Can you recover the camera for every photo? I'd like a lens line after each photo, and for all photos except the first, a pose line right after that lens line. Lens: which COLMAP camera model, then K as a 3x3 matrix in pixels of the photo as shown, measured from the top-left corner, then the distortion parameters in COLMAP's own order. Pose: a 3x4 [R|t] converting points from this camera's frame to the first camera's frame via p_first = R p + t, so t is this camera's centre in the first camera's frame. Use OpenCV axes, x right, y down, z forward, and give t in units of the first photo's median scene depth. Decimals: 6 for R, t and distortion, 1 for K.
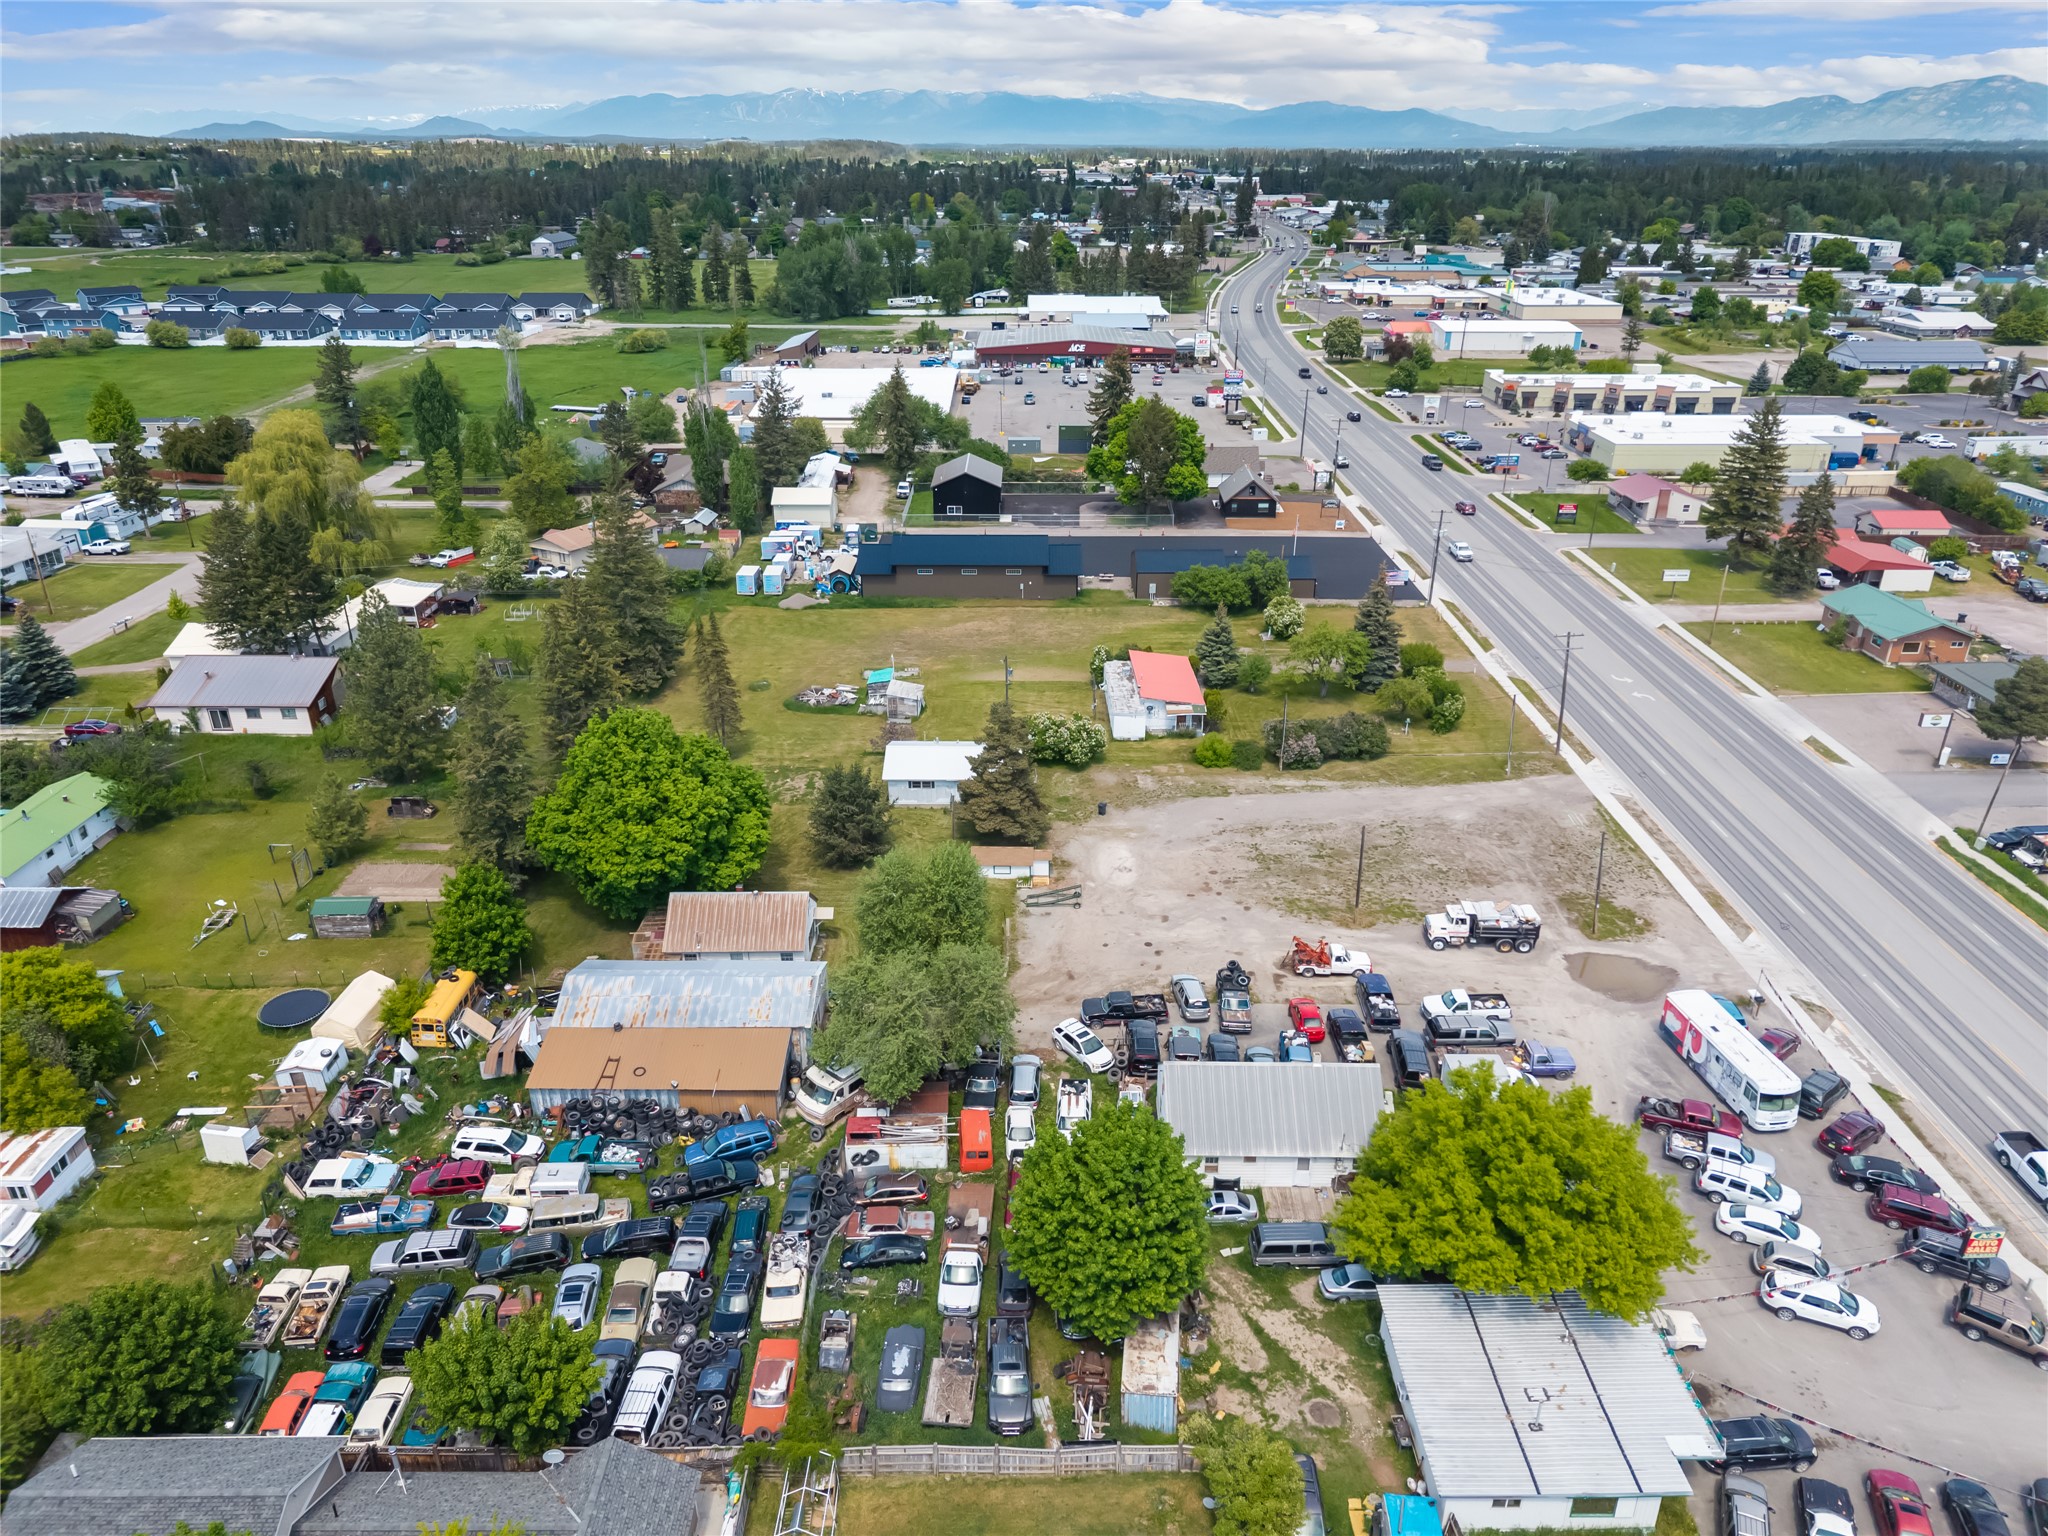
lens RADIAL K [[1374.5, 0, 1024.0], [0, 1374.5, 768.0], [0, 0, 1]] dist [-0.004606, -0.002488]
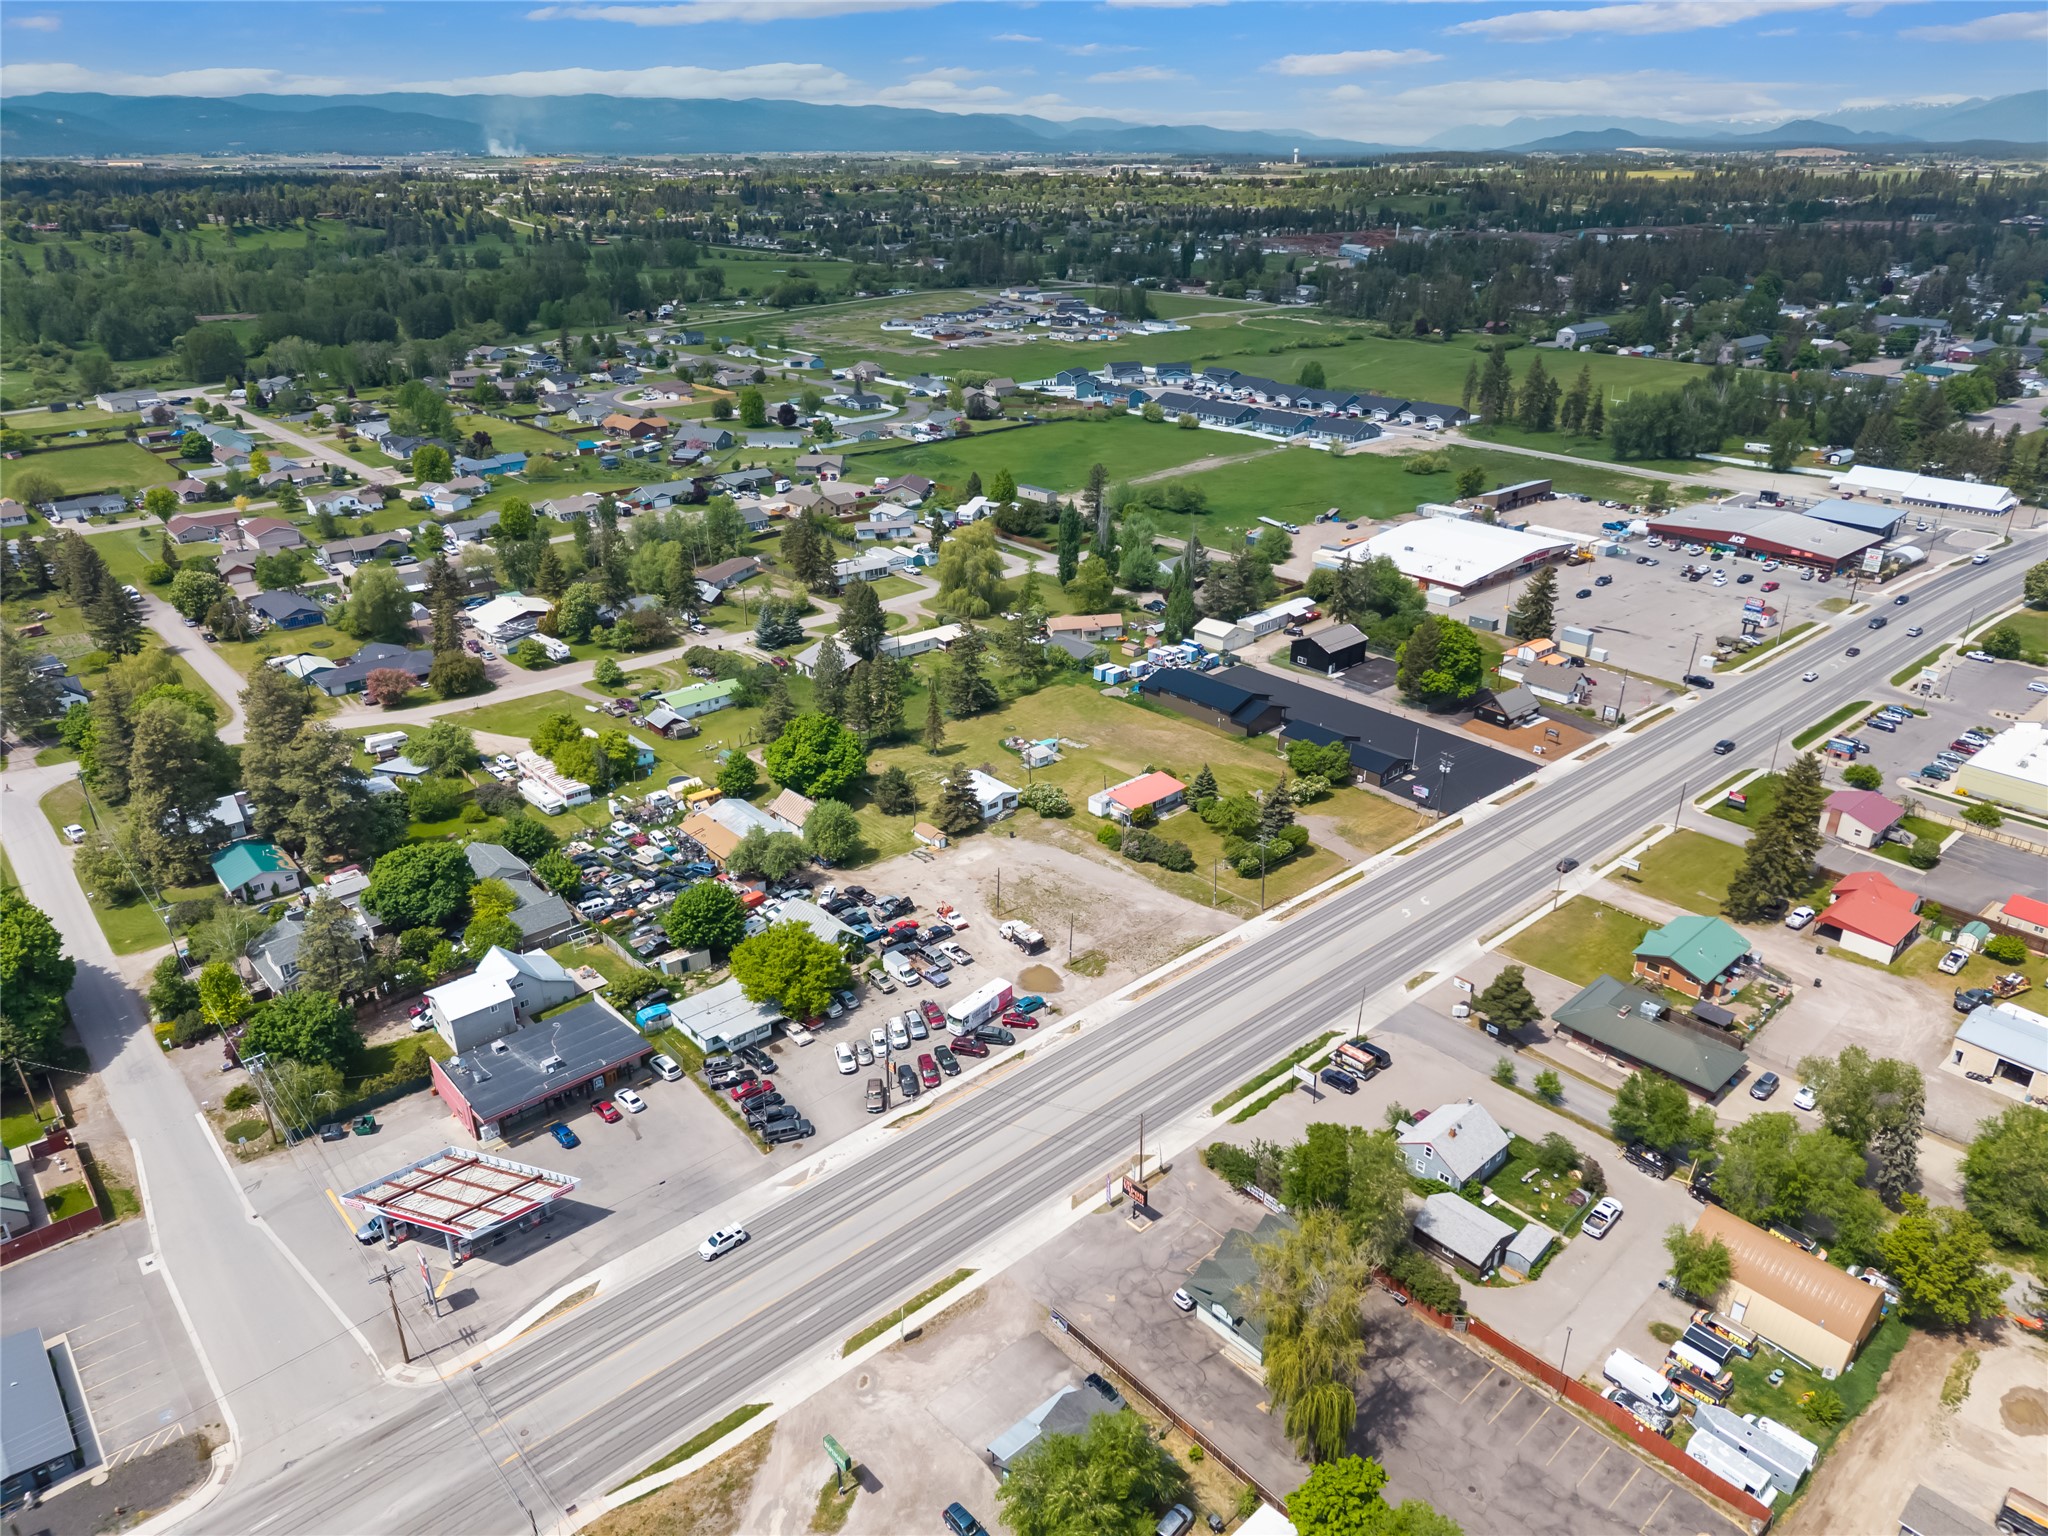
lens RADIAL K [[1371.5, 0, 1023.6], [0, 1371.5, 742.5], [0, 0, 1]] dist [0.060770, -0.001366]
pose [[0.663189, 0.291169, -0.689494, 1.208134], [-0.305516, 0.946296, 0.105754, -0.267645], [0.683257, 0.140516, 0.716529, -0.338891]]
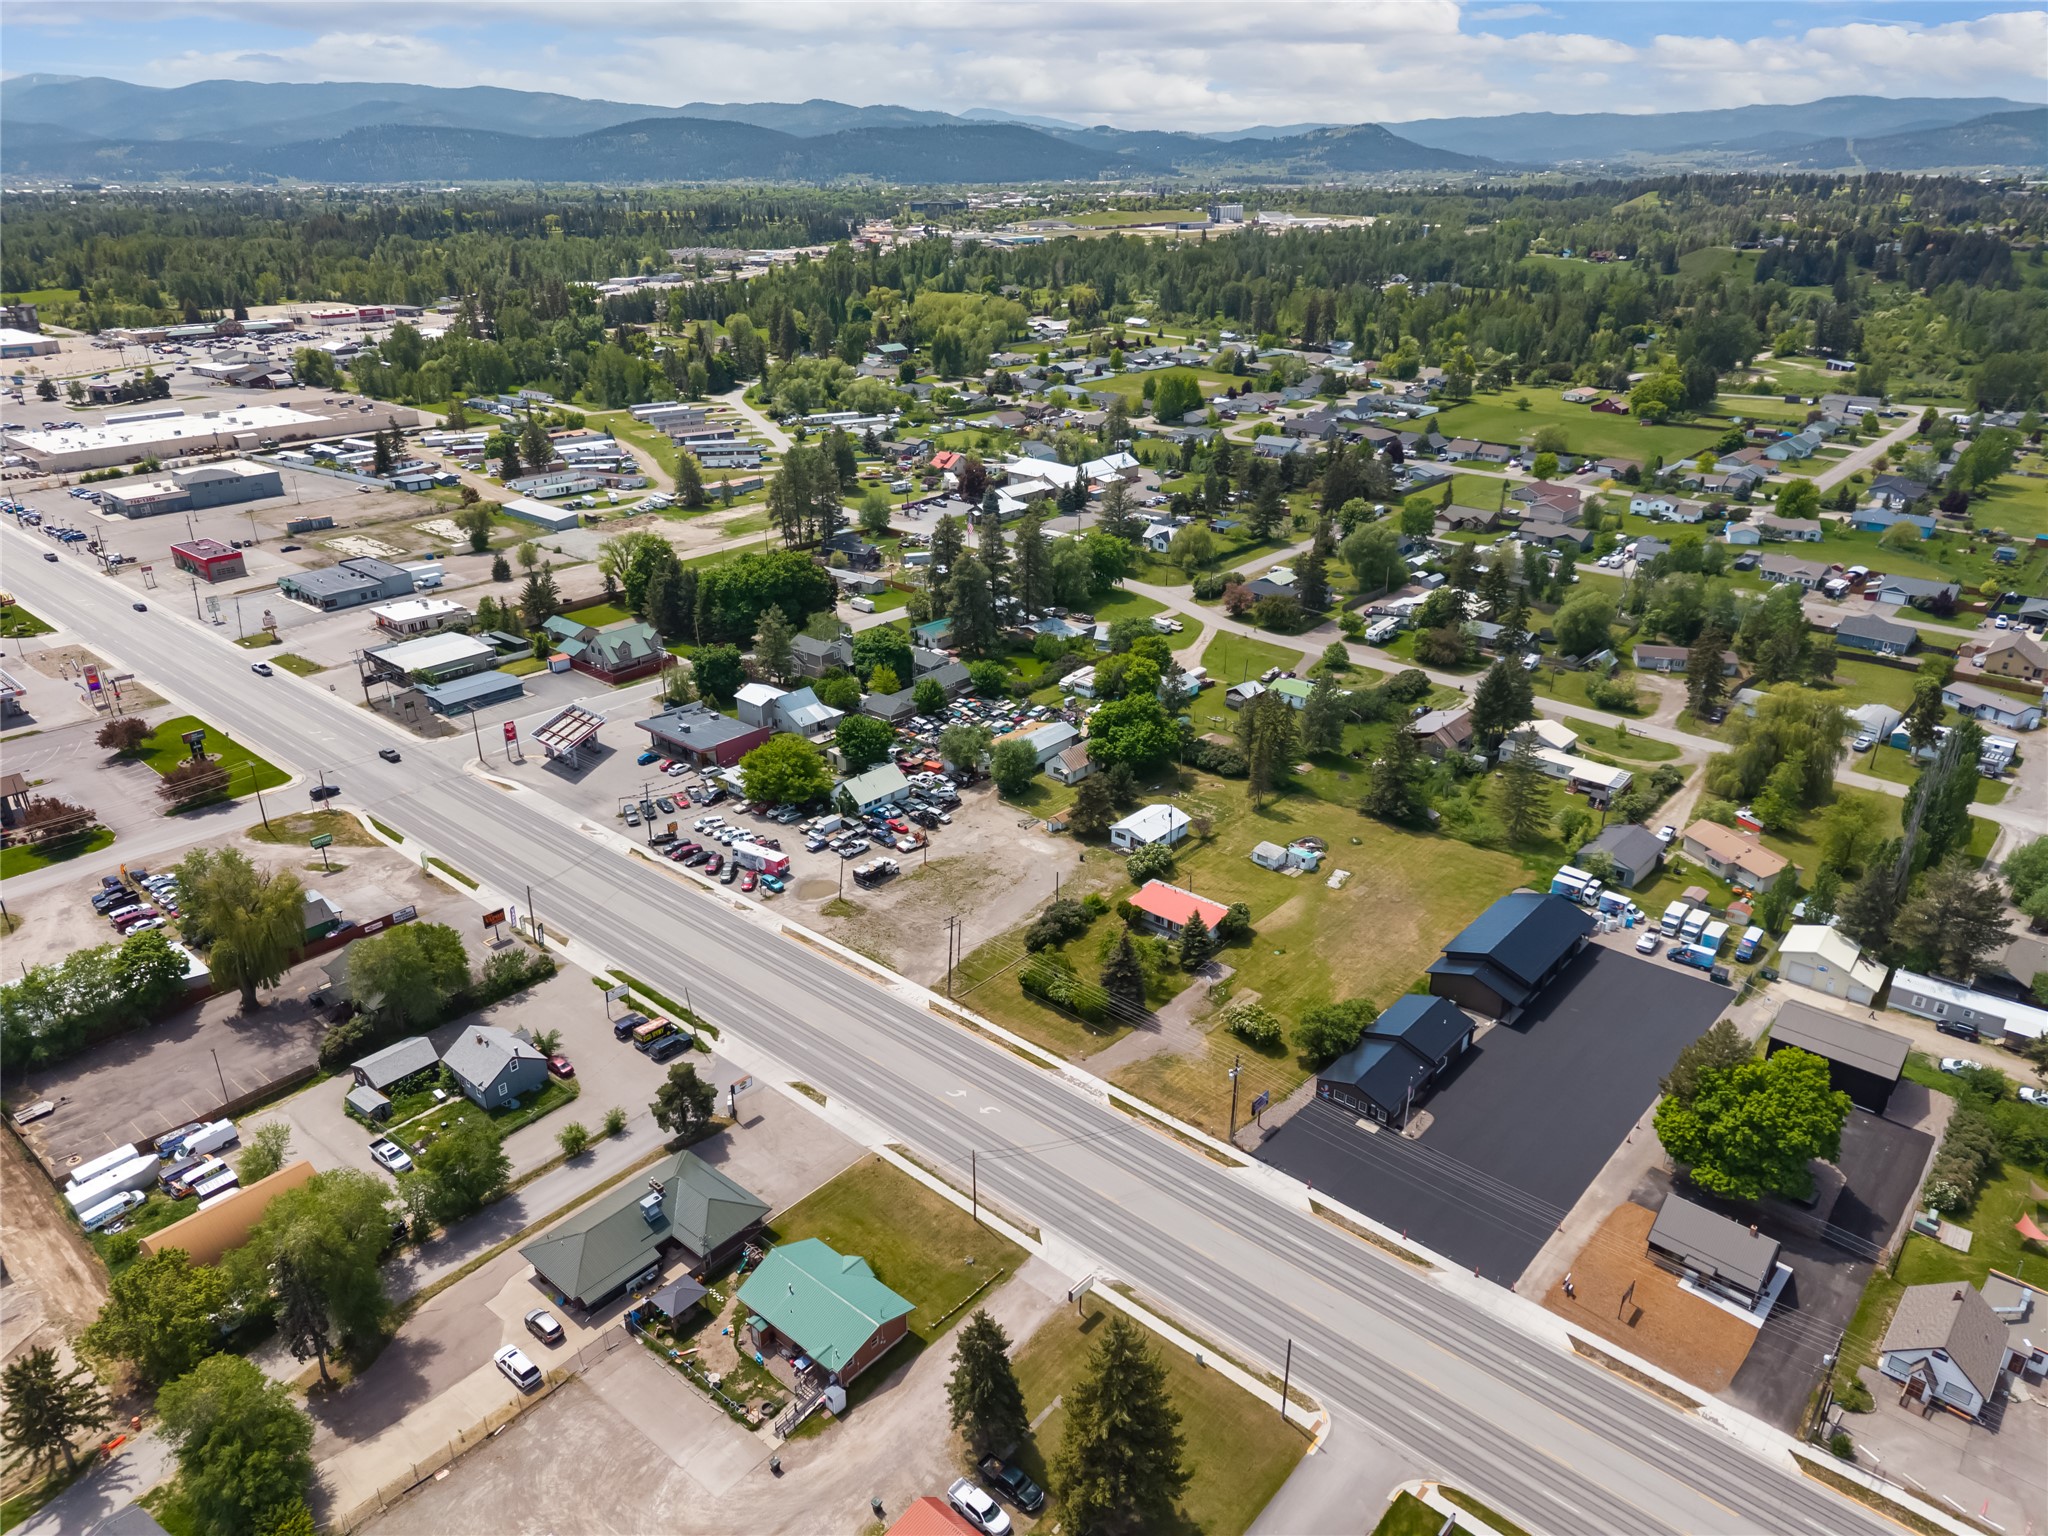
lens RADIAL K [[1322.6, 0, 1024.0], [0, 1322.6, 768.0], [0, 0, 1]] dist [0.054084, -0.000536]
pose [[-0.655861, 0.306929, -0.689667, 1.193161], [-0.308672, 0.724699, 0.616062, -1.039513], [0.688889, 0.616932, -0.380562, 1.400761]]
